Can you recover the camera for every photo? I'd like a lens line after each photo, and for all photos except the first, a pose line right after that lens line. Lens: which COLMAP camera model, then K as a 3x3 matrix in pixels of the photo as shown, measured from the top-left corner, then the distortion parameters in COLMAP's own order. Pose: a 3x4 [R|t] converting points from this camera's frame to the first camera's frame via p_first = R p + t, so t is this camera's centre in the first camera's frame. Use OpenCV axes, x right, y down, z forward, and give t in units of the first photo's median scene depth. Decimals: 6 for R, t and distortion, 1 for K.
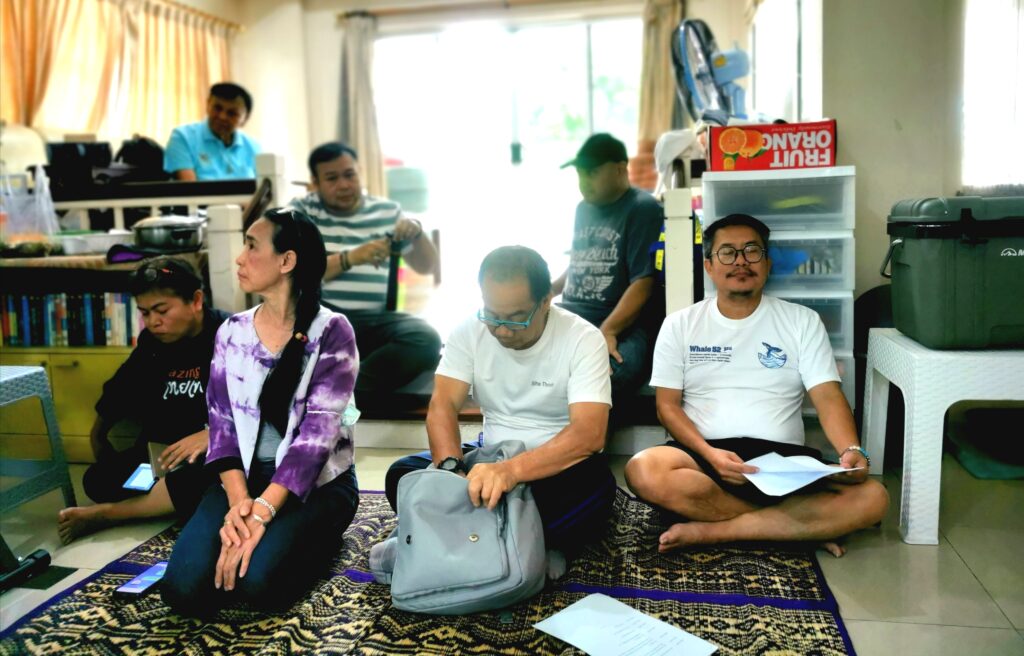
lens RADIAL K [[845.0, 0, 512.0], [0, 845.0, 328.0], [0, 0, 1]] dist [0.010330, 0.010126]
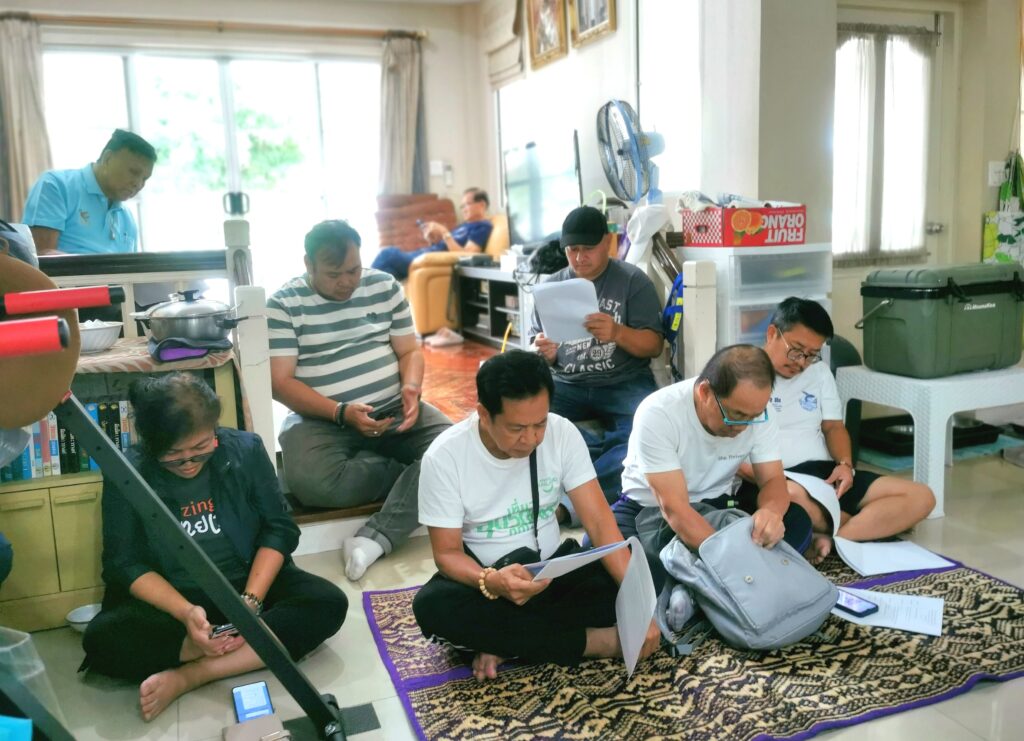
lens RADIAL K [[1026.4, 0, 512.0], [0, 1026.4, 370.5], [0, 0, 1]] dist [0.009734, 0.025555]
pose [[0.817109, -0.078446, 0.571121, -0.855648], [0.090151, 0.995897, 0.007811, -0.052182], [-0.569390, 0.045105, 0.820829, 0.006230]]
